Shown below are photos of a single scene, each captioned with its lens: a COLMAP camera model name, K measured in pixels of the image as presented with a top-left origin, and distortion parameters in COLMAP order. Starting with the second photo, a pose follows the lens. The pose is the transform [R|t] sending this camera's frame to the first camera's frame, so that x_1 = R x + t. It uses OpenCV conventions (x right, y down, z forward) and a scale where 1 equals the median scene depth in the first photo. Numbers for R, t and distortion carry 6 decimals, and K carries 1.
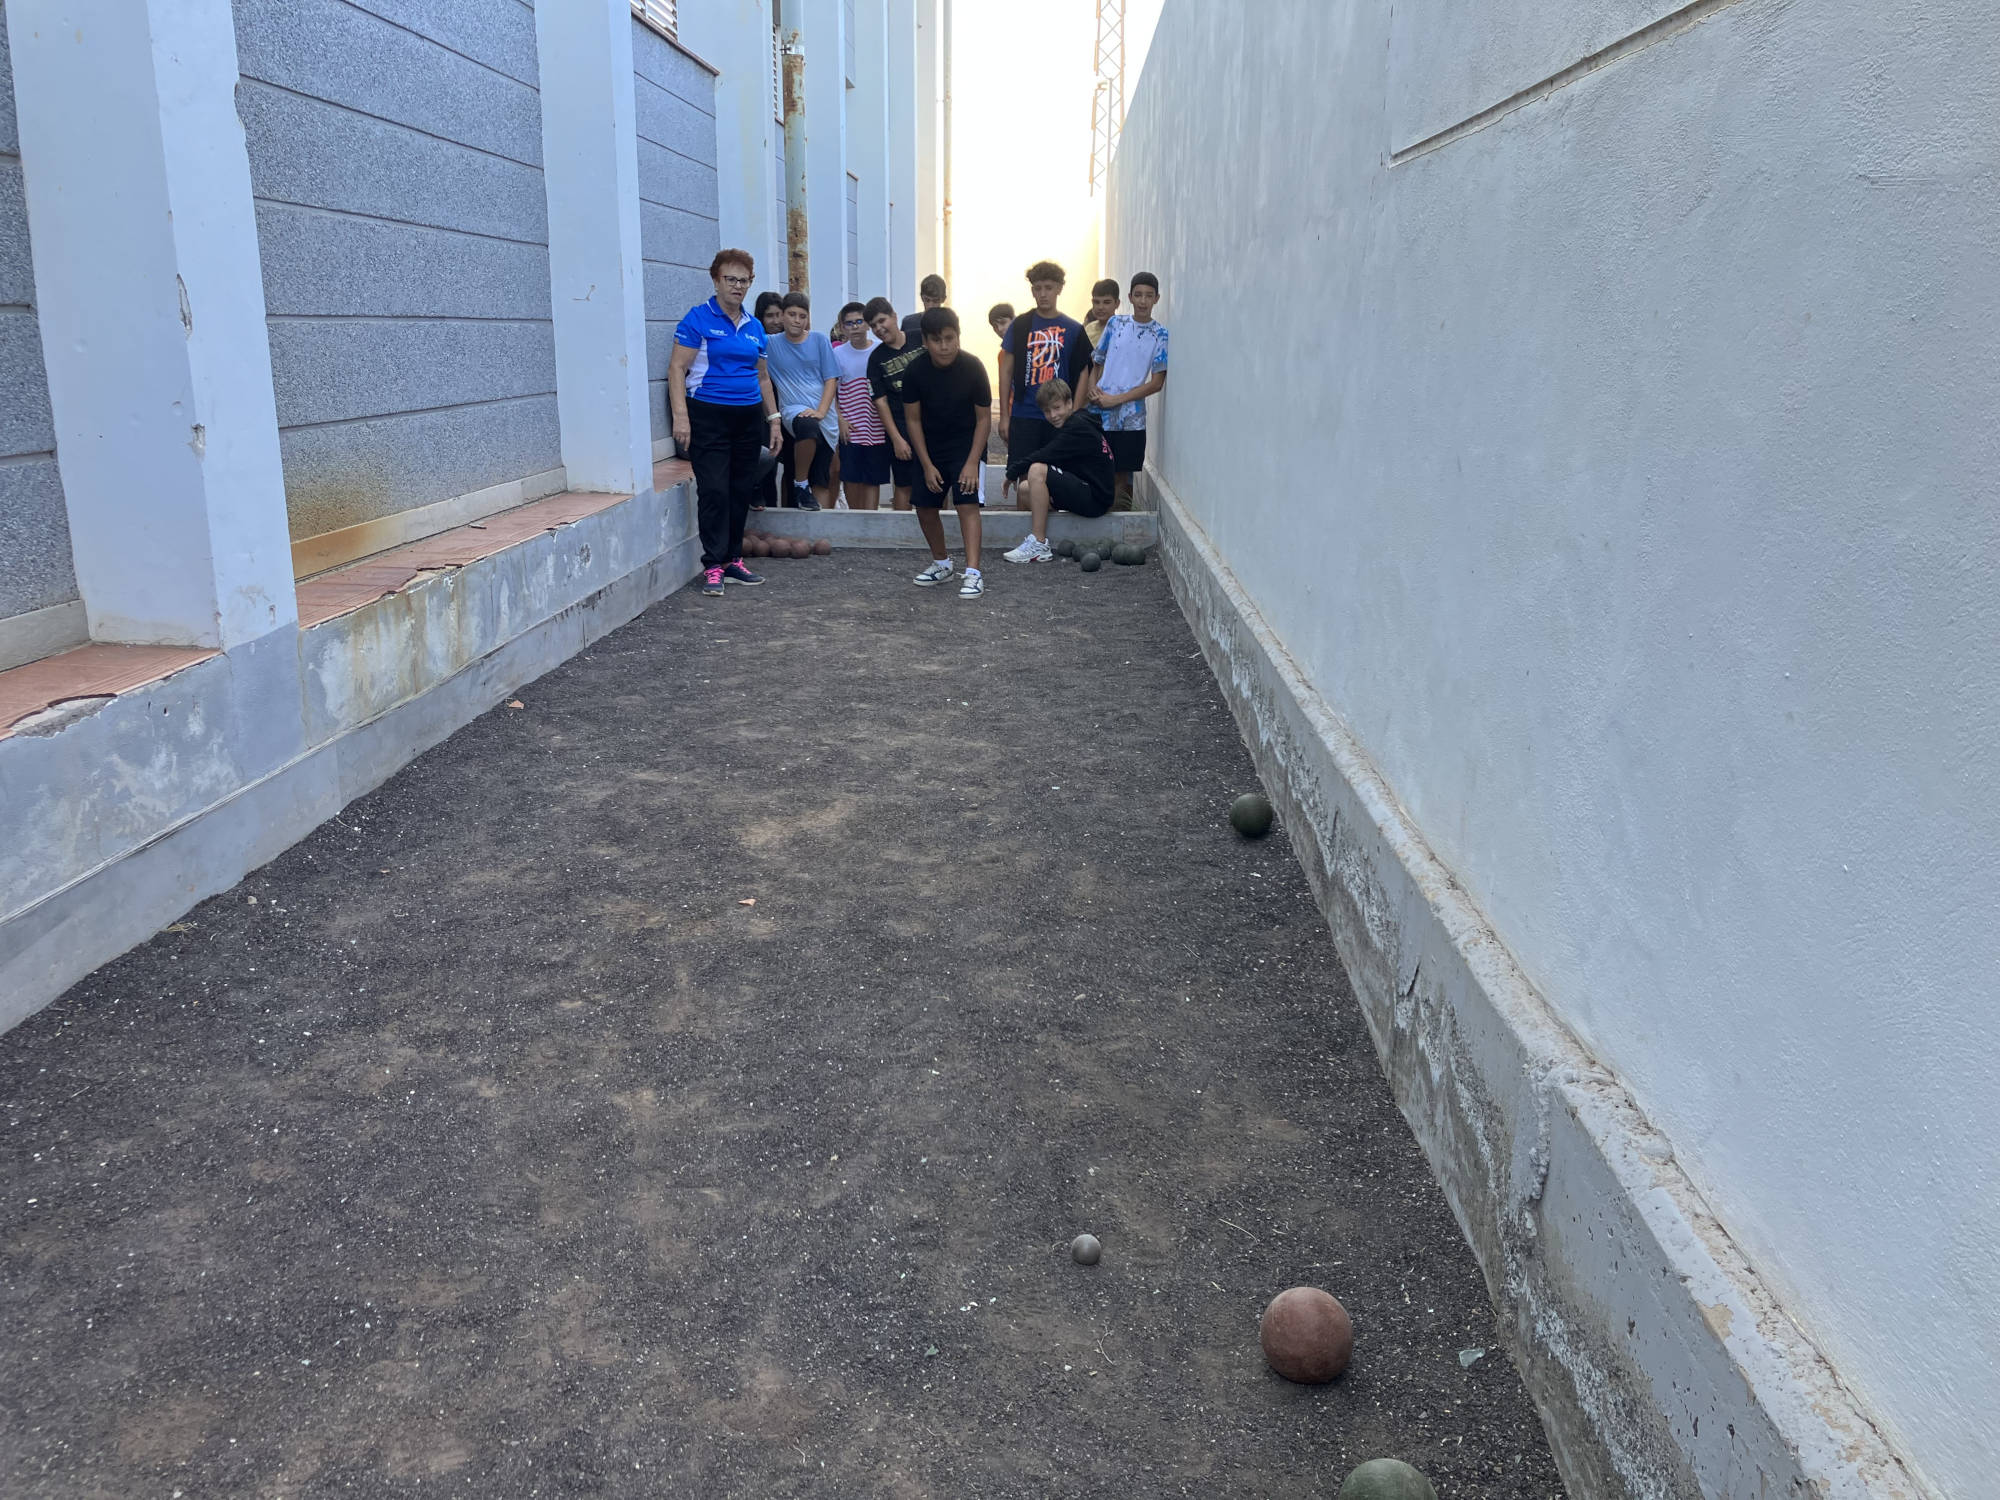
lens RADIAL K [[1645.5, 0, 994.1], [0, 1645.5, 747.9], [0, 0, 1]] dist [0.029454, -0.022649]
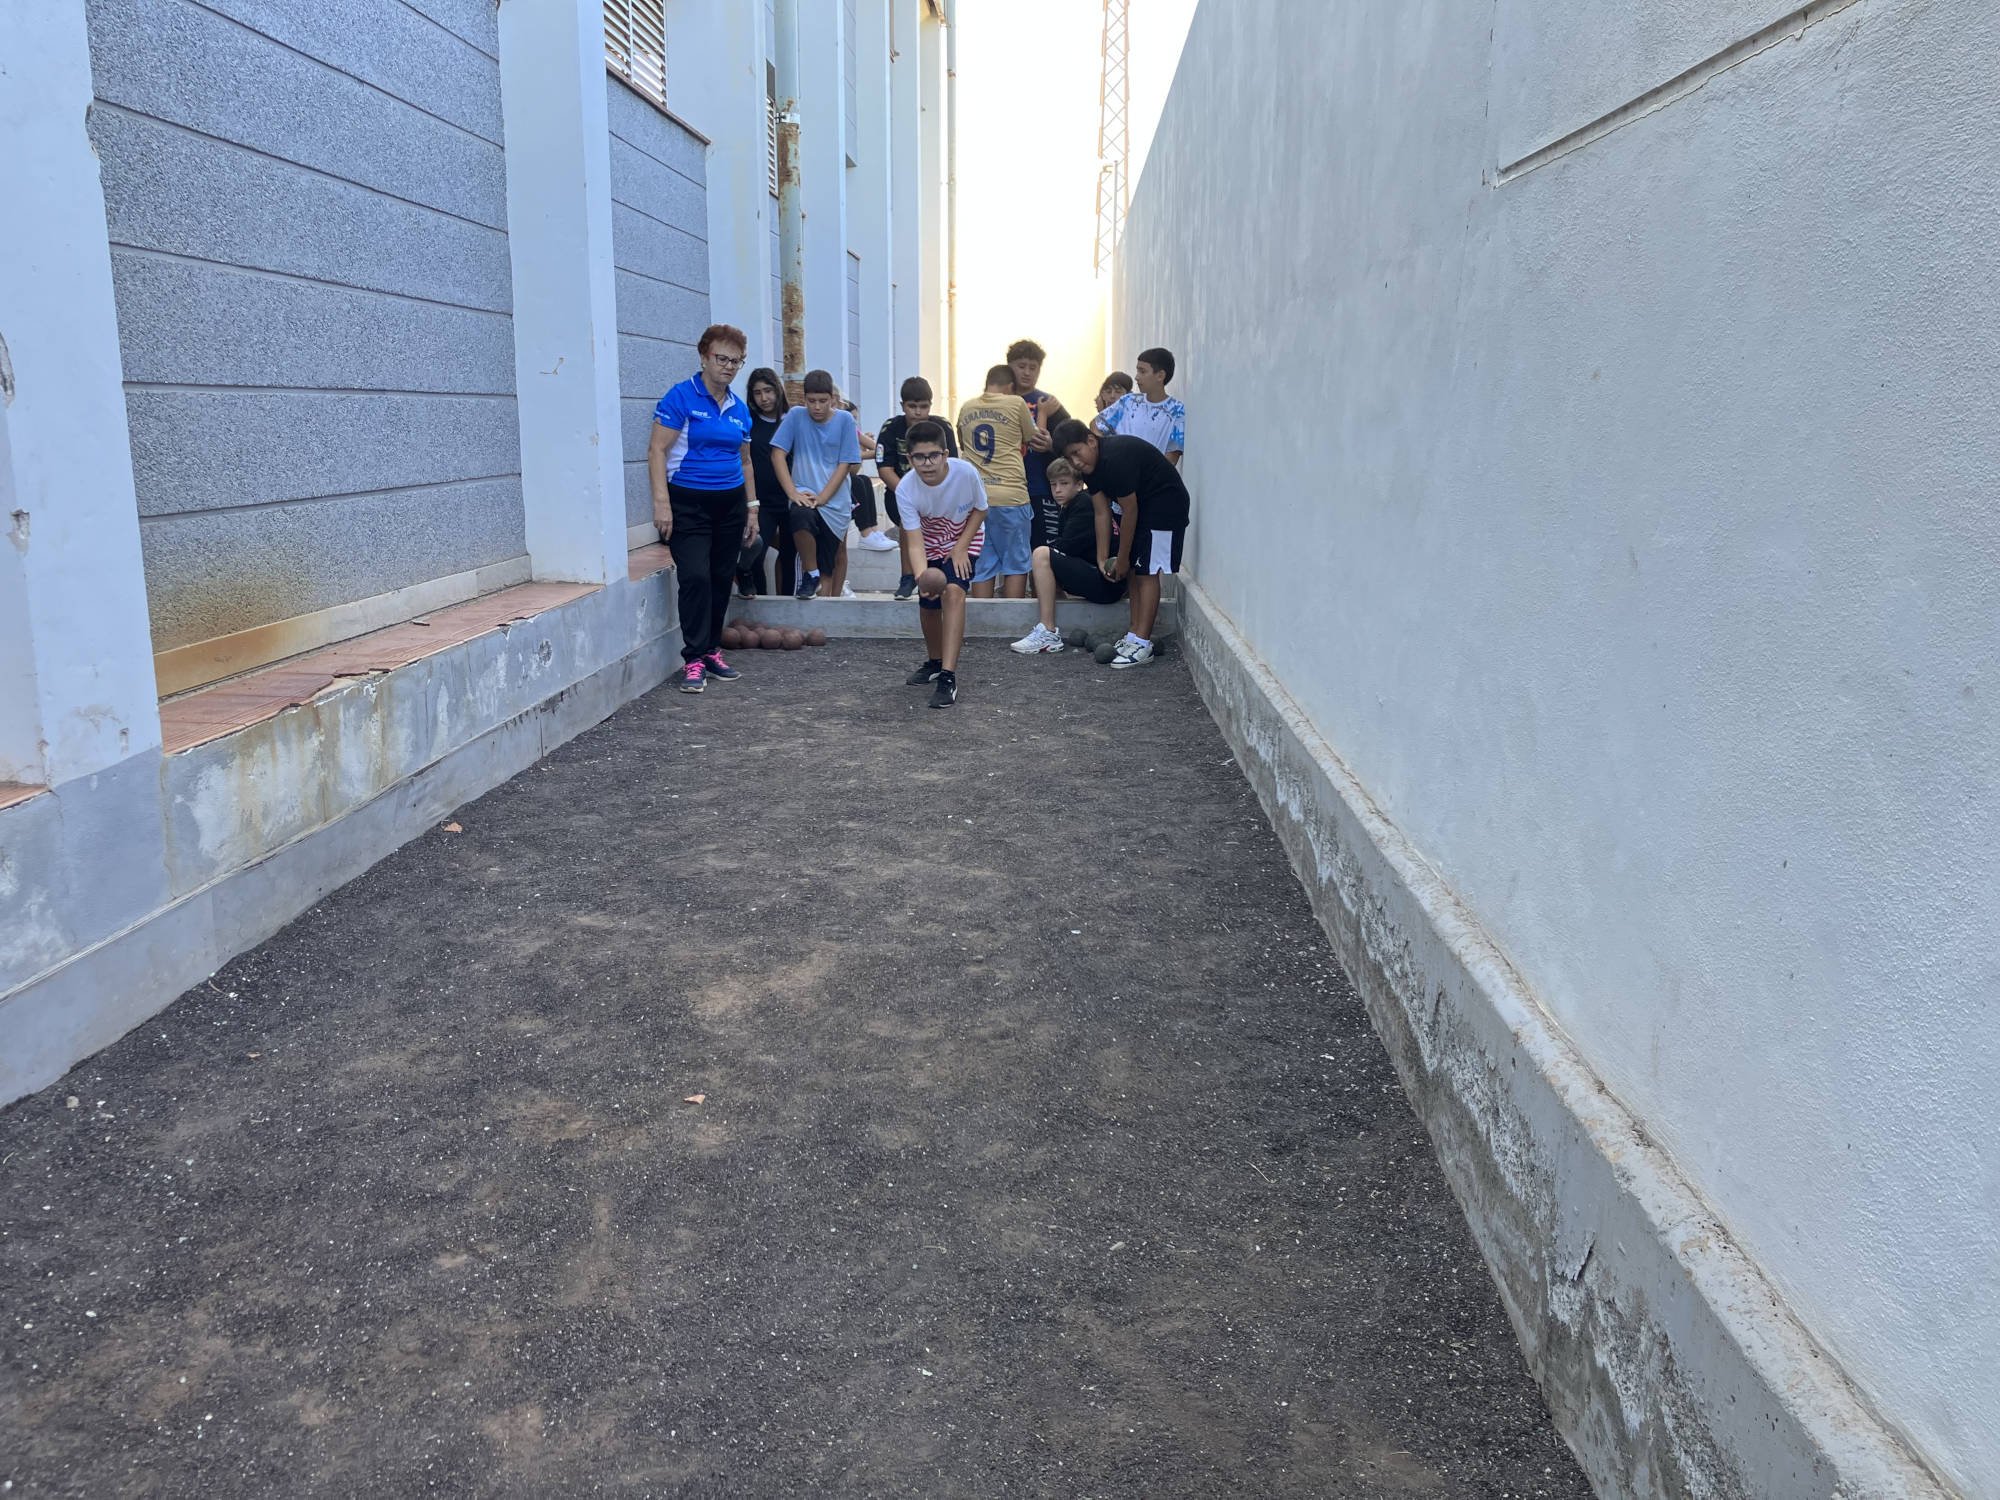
lens RADIAL K [[1645.5, 0, 999.4], [0, 1645.5, 742.1], [0, 0, 1]] dist [0.029454, -0.022649]
pose [[0.999991, -0.004090, -0.000856, -0.000648], [0.004041, 0.998667, -0.051461, -0.030892], [0.001066, 0.051457, 0.998675, 0.156238]]
